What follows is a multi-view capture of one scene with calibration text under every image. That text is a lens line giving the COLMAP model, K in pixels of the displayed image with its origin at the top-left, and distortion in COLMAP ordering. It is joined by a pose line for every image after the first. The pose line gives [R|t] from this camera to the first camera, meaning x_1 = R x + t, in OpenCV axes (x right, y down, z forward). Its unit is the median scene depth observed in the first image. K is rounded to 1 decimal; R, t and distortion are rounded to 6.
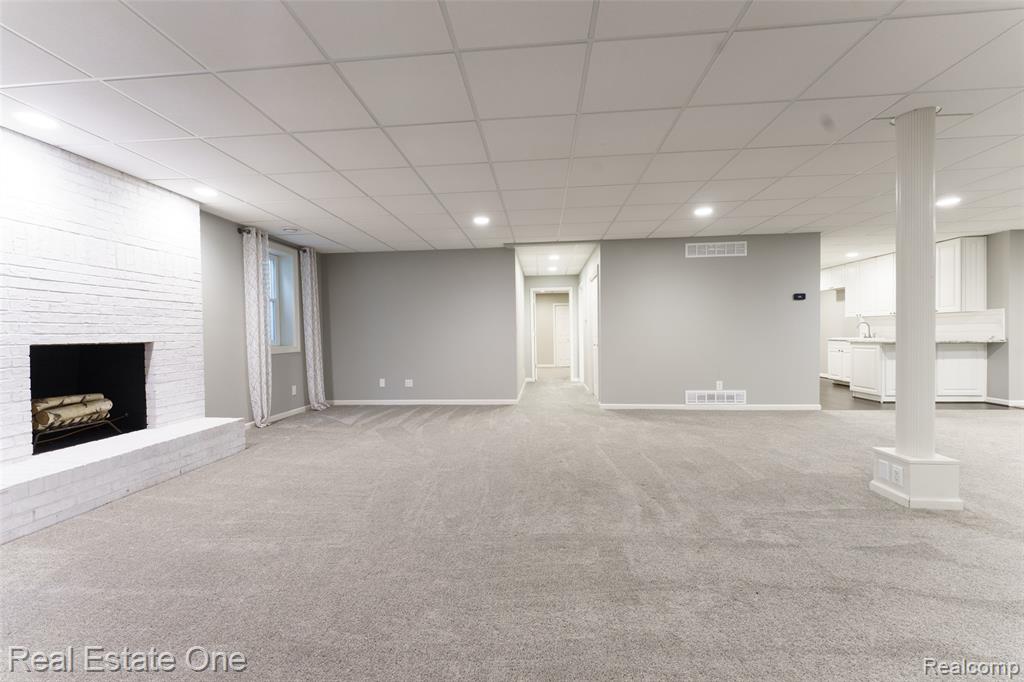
lens RADIAL K [[405.7, 0, 504.9], [0, 405.7, 341.3], [0, 0, 1]] dist [-0.000372, -0.000162]
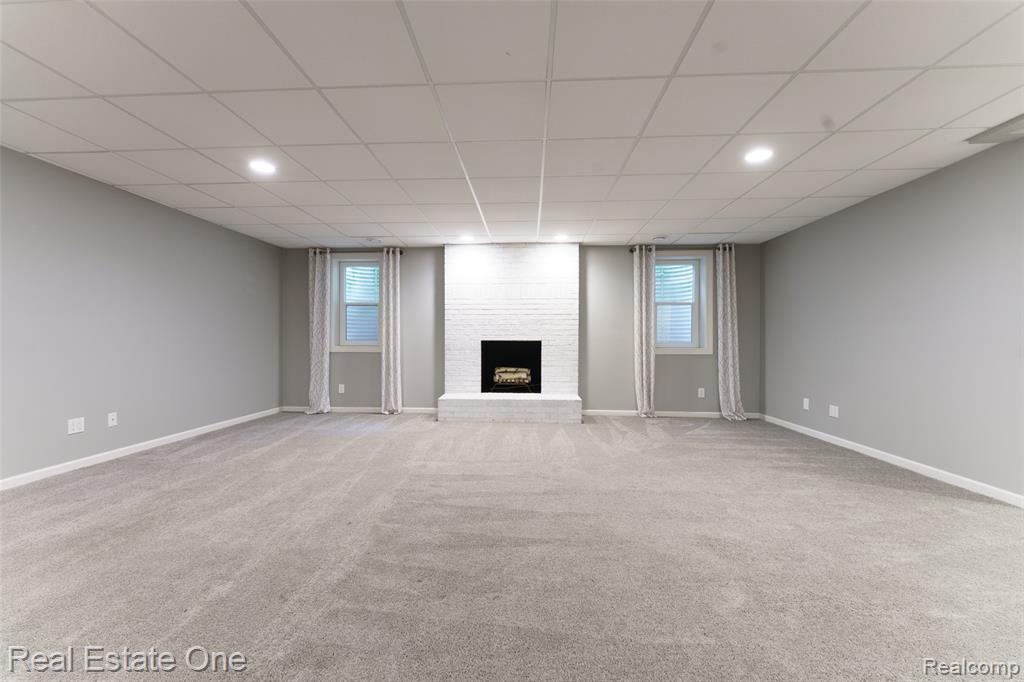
lens RADIAL K [[404.5, 0, 506.9], [0, 404.5, 339.6], [0, 0, 1]] dist [-0.000065, -0.000038]
pose [[0.035585, 0.015061, -0.999253, 0.753675], [-0.021473, 0.999667, 0.014302, -0.022223], [0.999136, 0.020948, 0.035897, 0.815010]]
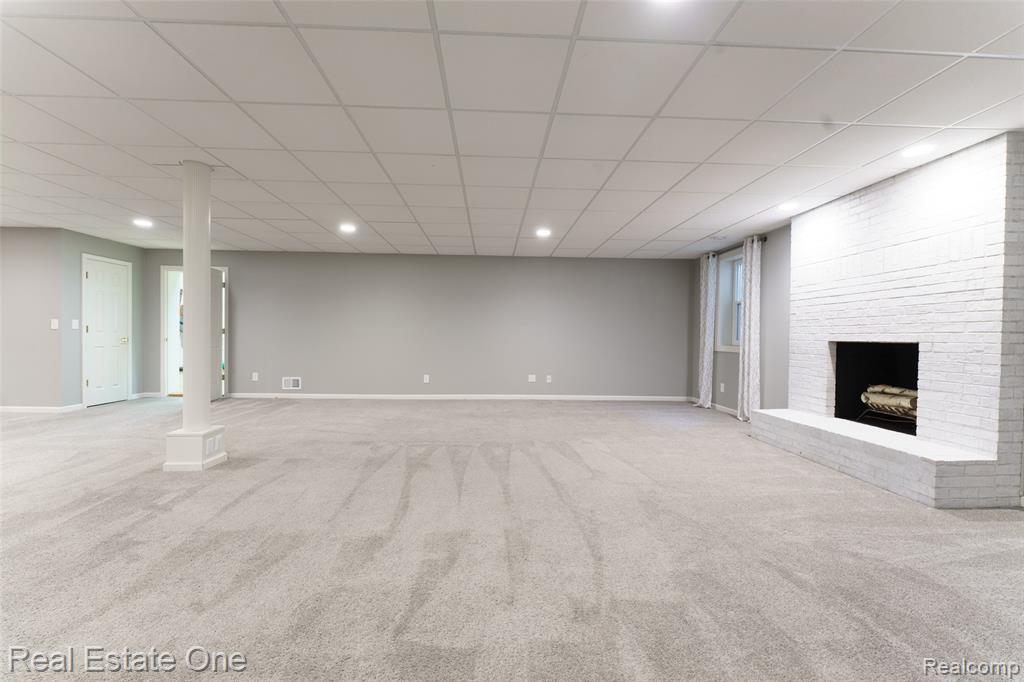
lens RADIAL K [[409.8, 0, 510.5], [0, 409.8, 340.5], [0, 0, 1]] dist [0.000378, 0.000073]
pose [[-0.990135, 0.005179, -0.140023, 0.157498], [0.000889, 0.999529, 0.030681, -0.031522], [0.140115, 0.030254, -0.989673, 1.796021]]
